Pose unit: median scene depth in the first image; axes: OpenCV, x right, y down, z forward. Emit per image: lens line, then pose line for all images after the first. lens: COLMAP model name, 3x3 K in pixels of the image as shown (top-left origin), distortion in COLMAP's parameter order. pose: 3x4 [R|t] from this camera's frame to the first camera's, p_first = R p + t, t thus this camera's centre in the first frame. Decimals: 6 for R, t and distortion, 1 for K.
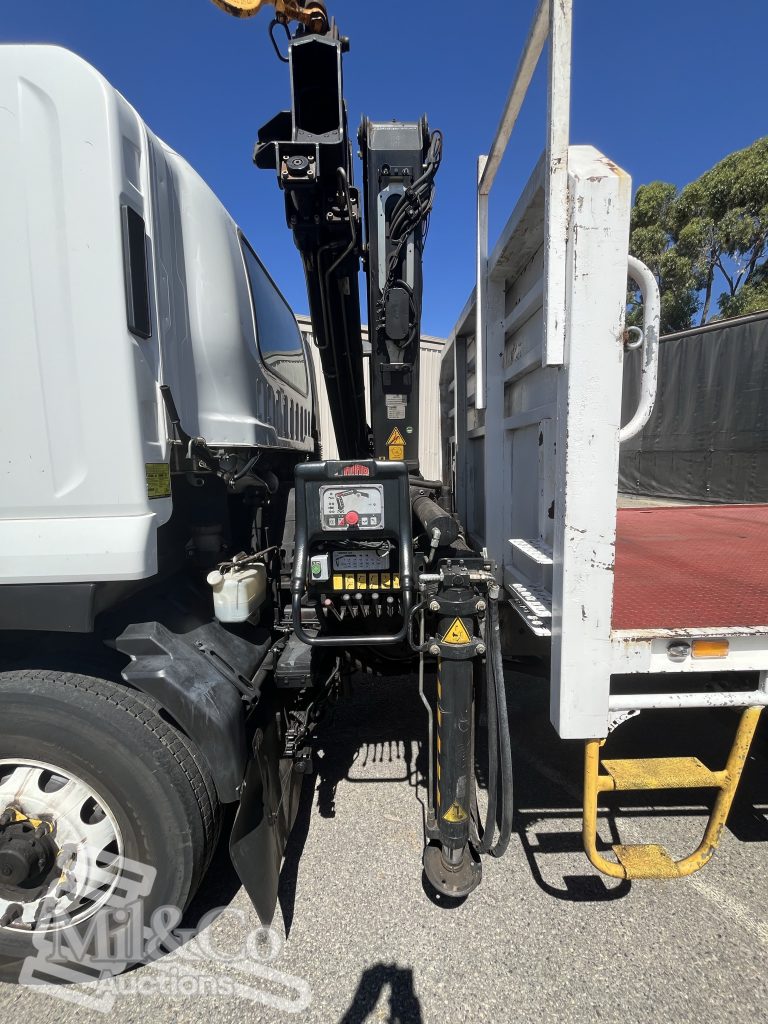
lens RADIAL K [[431.2, 0, 384.0], [0, 431.2, 512.0], [0, 0, 1]] dist [0.001954, 0.000269]
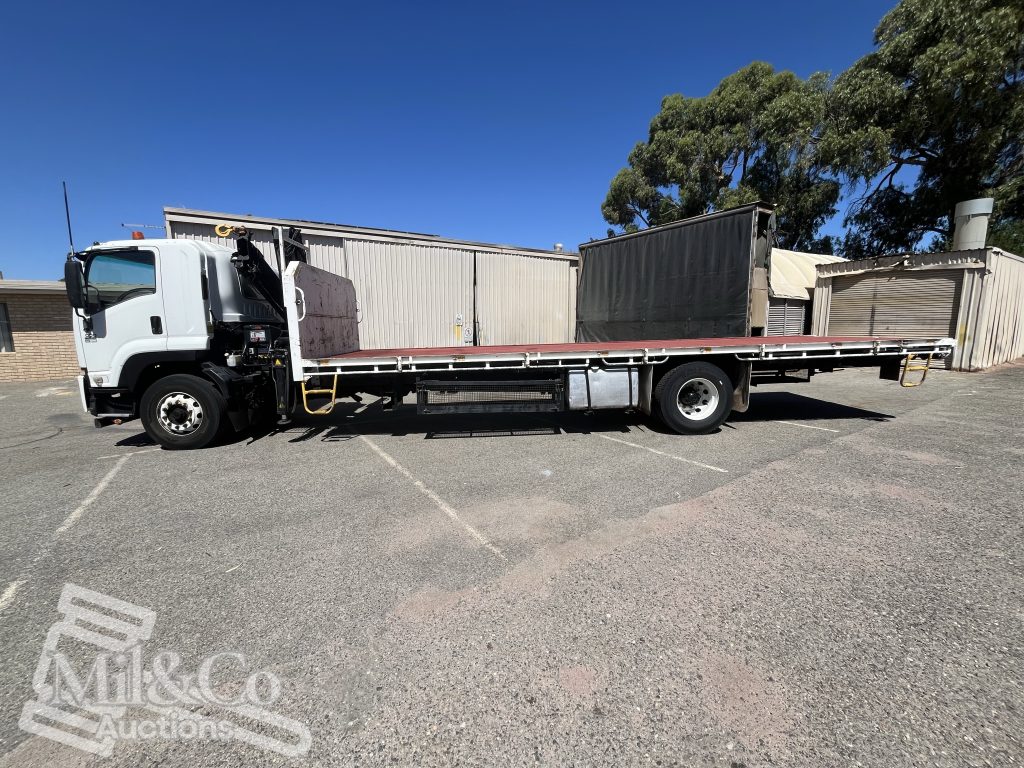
lens RADIAL K [[401.7, 0, 484.1], [0, 401.7, 378.5], [0, 0, 1]] dist [-0.002544, -0.000368]
pose [[0.998689, -0.009716, 0.050259, 1.962740], [0.009676, 0.999953, 0.001048, 0.428131], [-0.050267, -0.000561, 0.998736, -3.086199]]
